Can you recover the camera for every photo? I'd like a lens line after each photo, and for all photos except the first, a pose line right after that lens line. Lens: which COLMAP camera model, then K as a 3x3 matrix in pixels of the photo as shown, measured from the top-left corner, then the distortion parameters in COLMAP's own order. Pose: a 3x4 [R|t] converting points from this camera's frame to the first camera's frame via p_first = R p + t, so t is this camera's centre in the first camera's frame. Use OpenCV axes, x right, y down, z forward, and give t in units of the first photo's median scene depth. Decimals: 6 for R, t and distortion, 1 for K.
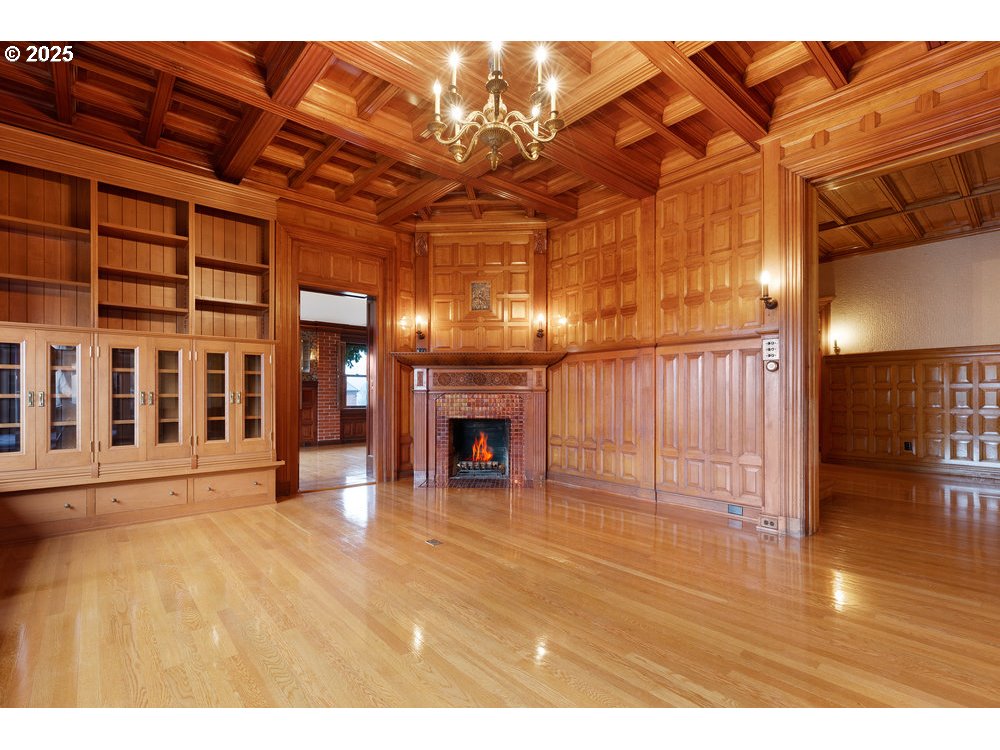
lens RADIAL K [[473.0, 0, 525.5], [0, 473.0, 398.9], [0, 0, 1]] dist [-0.000801, -0.000148]
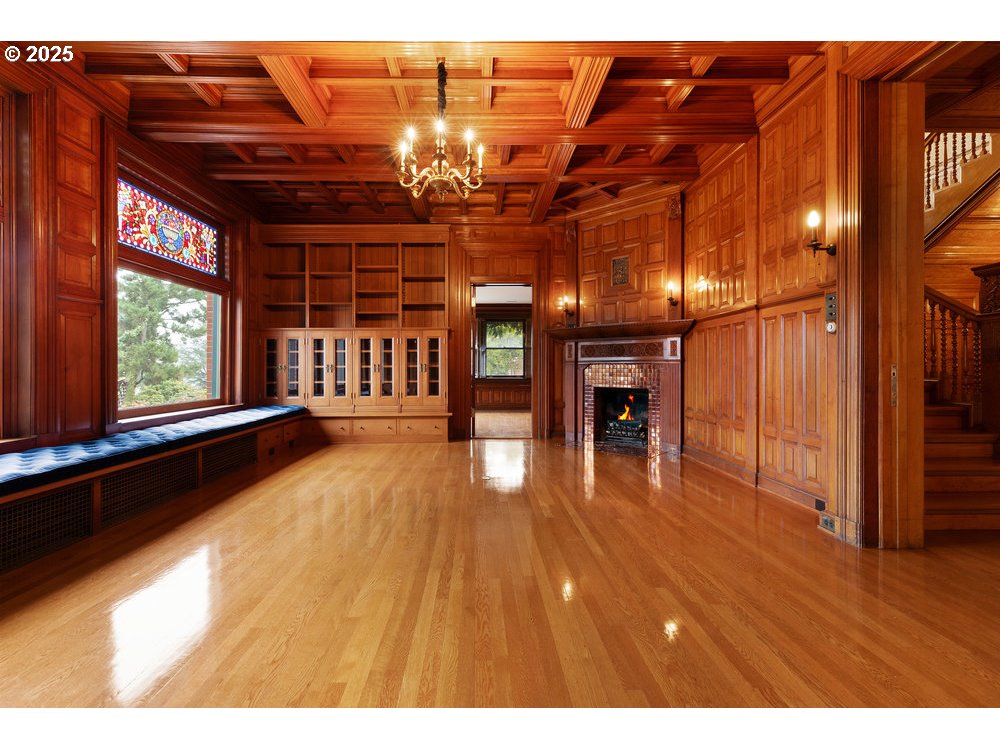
lens RADIAL K [[508.2, 0, 505.5], [0, 508.2, 371.4], [0, 0, 1]] dist [0.001191, 0.001072]
pose [[0.732667, 0.005068, -0.680569, 0.550574], [-0.002278, 0.999985, 0.004995, -0.000009], [0.680584, -0.002110, 0.732667, 0.002460]]
